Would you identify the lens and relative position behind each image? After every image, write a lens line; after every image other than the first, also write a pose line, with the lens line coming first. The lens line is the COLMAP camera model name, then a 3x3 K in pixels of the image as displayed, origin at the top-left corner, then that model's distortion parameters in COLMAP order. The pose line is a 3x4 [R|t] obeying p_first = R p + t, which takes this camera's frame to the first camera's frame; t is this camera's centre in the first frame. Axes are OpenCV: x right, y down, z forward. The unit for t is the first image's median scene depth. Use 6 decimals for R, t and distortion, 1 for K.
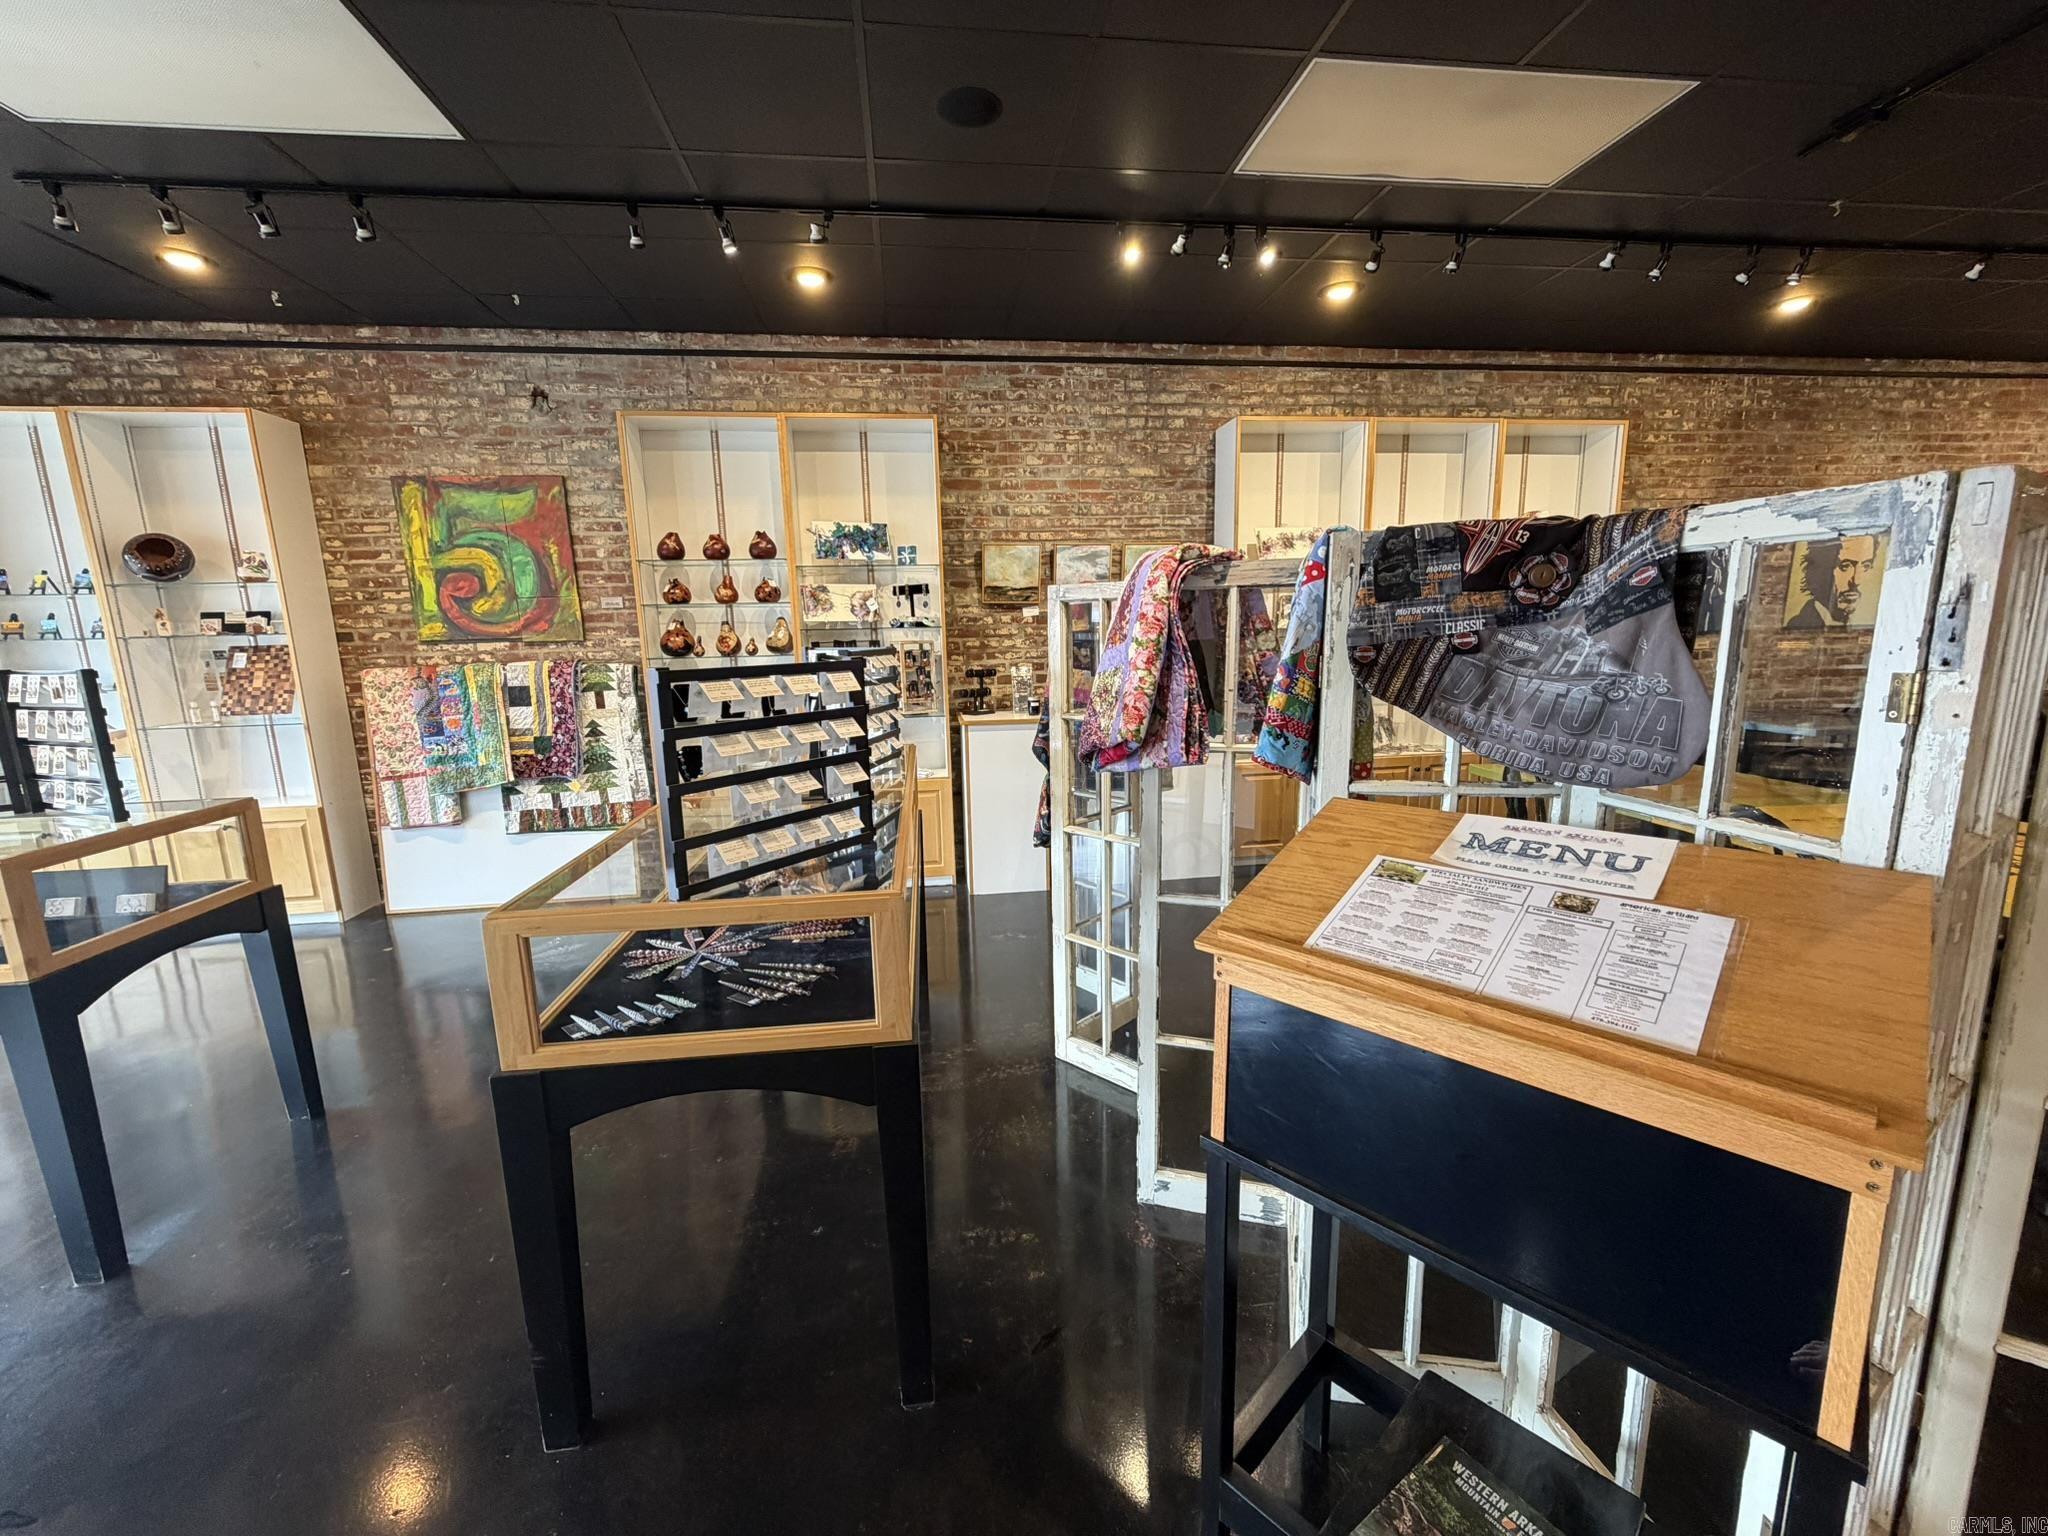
lens RADIAL K [[813.9, 0, 1019.5], [0, 813.9, 770.3], [0, 0, 1]] dist [0.000158, -0.000217]
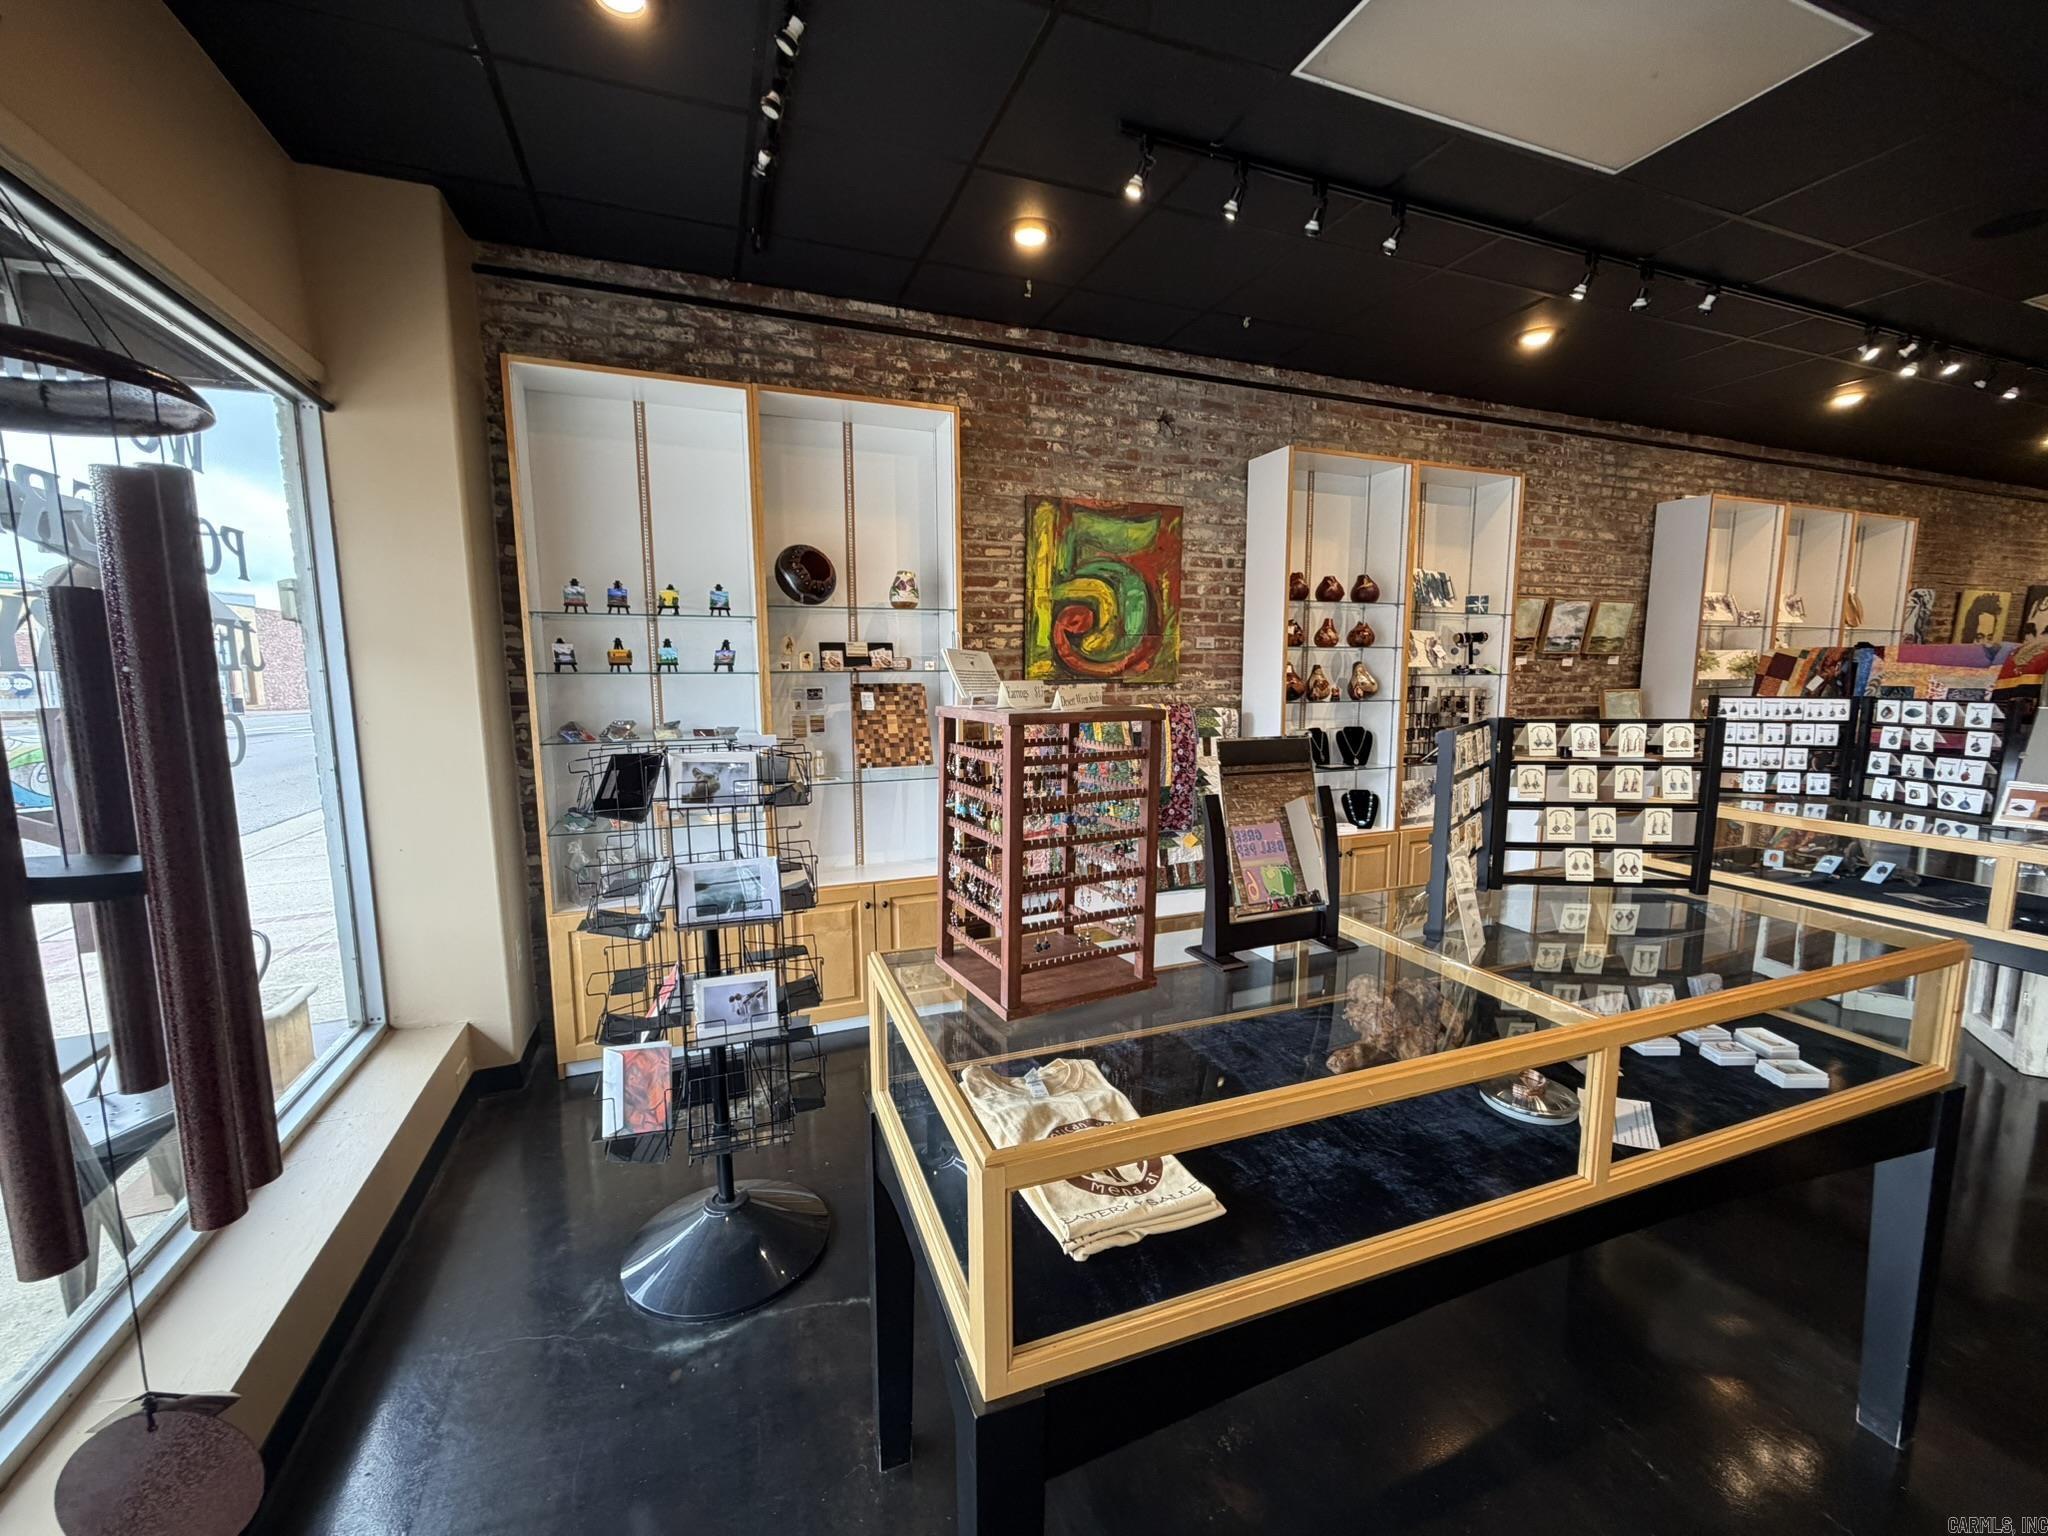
lens RADIAL K [[813.9, 0, 1019.5], [0, 813.9, 770.3], [0, 0, 1]] dist [0.000158, -0.000217]
pose [[0.970756, -0.011517, 0.239793, -0.946683], [0.023692, 0.998569, -0.047952, -0.020200], [-0.238898, 0.052231, 0.969639, 0.154637]]
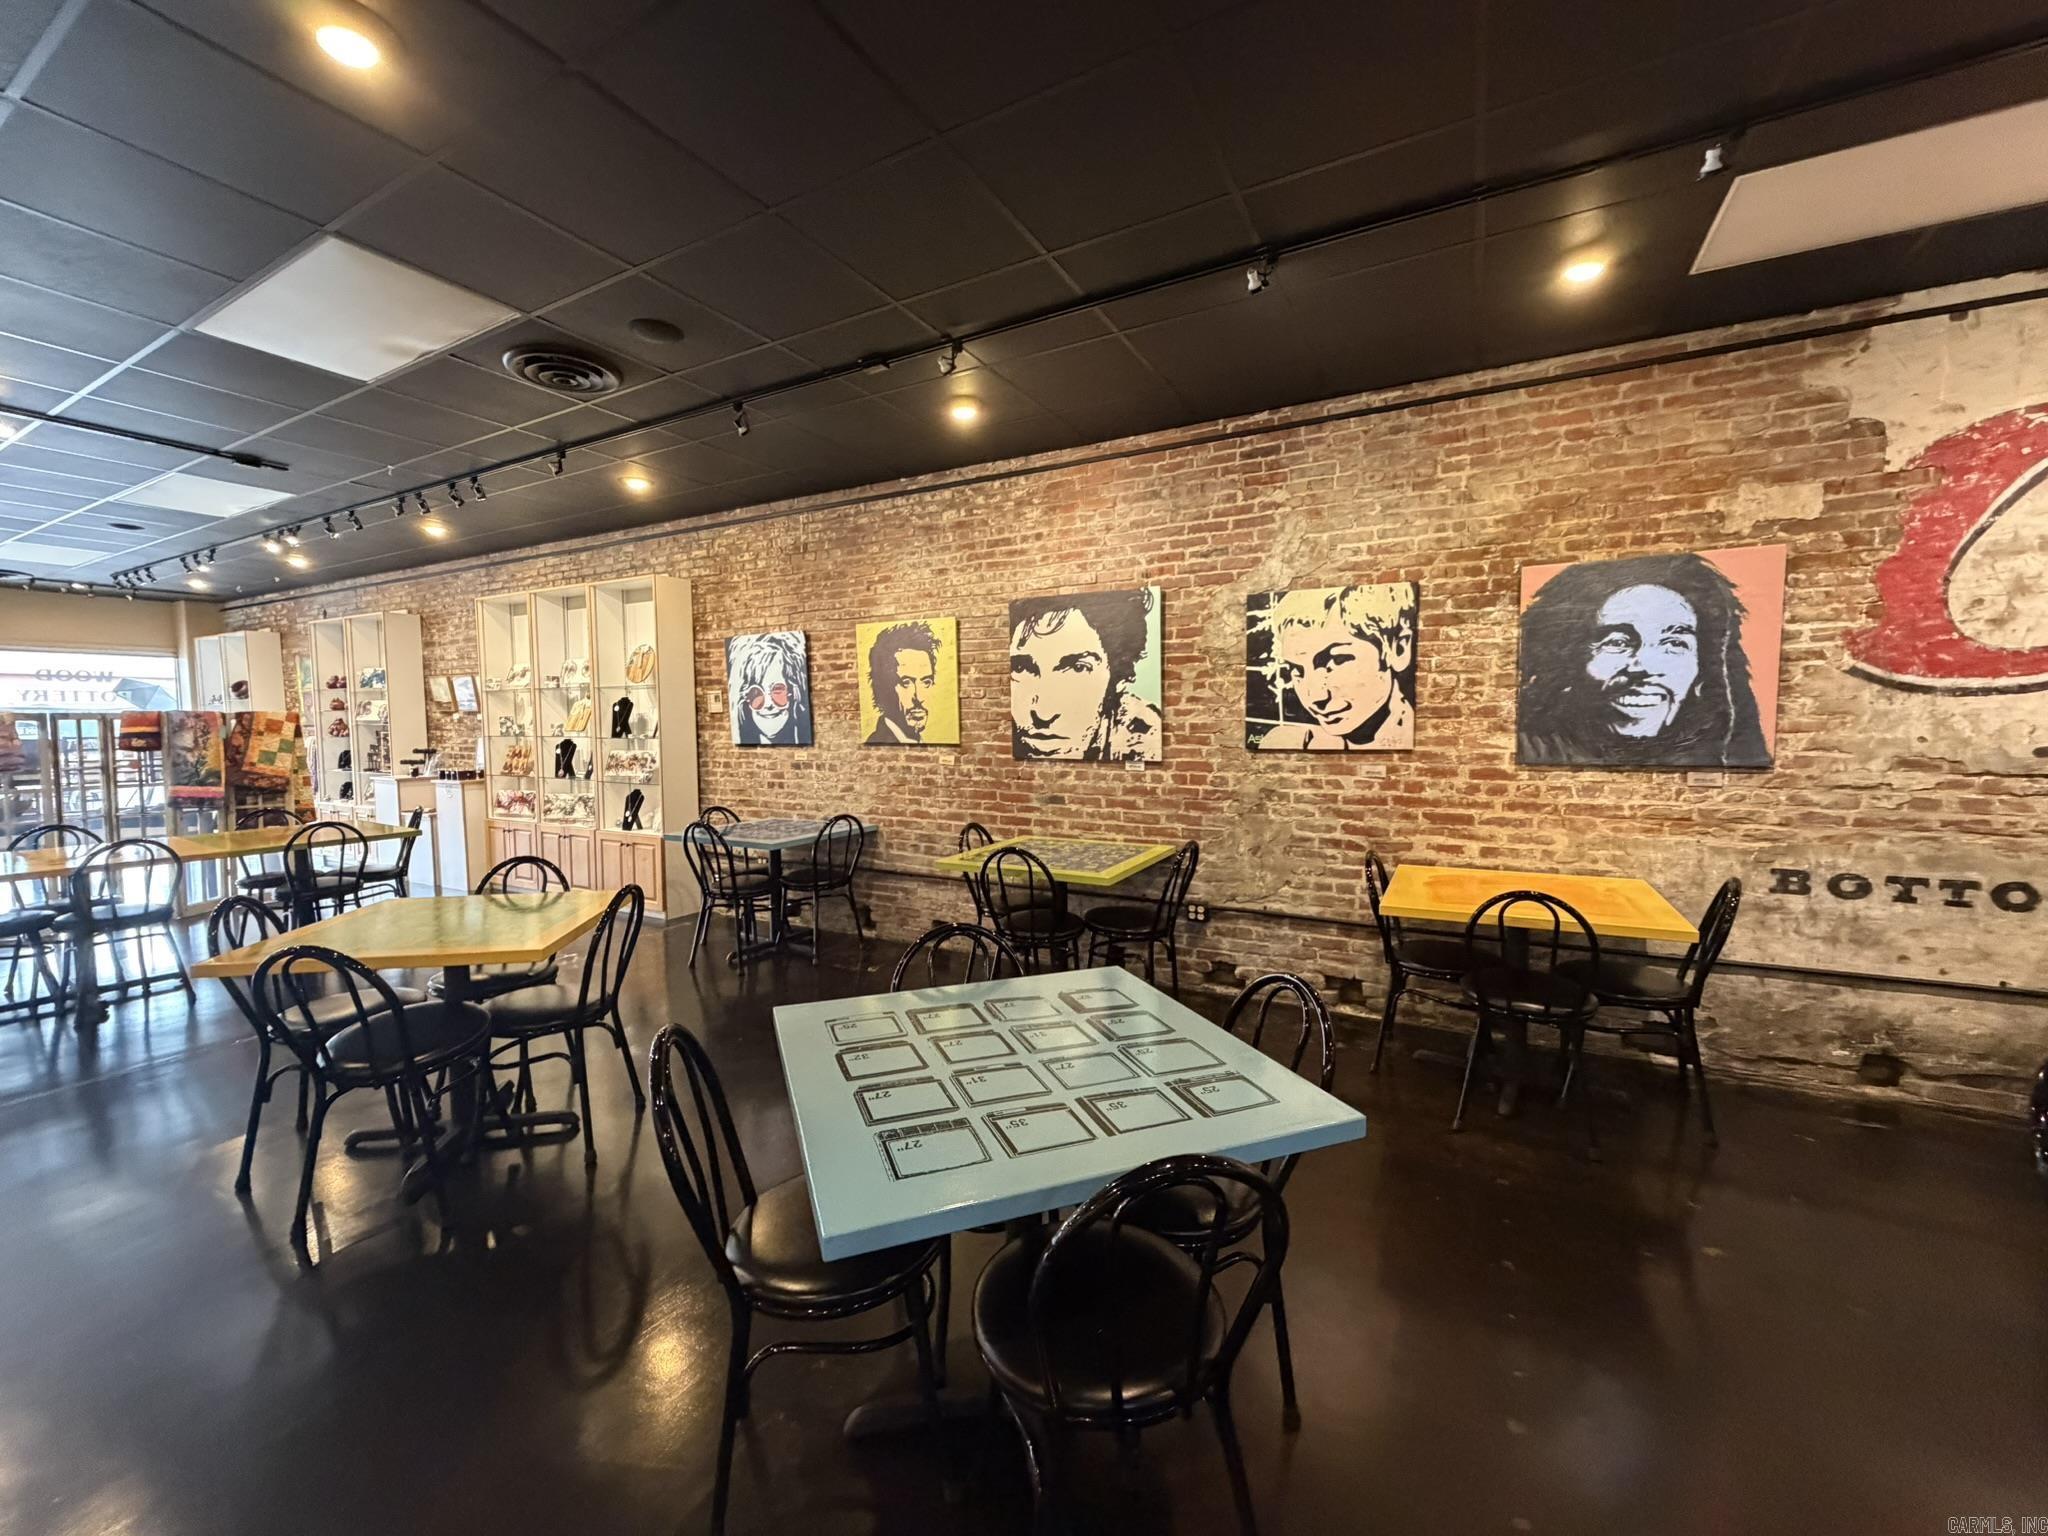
lens RADIAL K [[813.9, 0, 1019.5], [0, 813.9, 770.3], [0, 0, 1]] dist [0.000158, -0.000217]
pose [[0.802379, 0.057621, -0.594027, 2.097196], [-0.114957, 0.991611, -0.059091, -0.130059], [0.585639, 0.115701, 0.802272, 0.385927]]
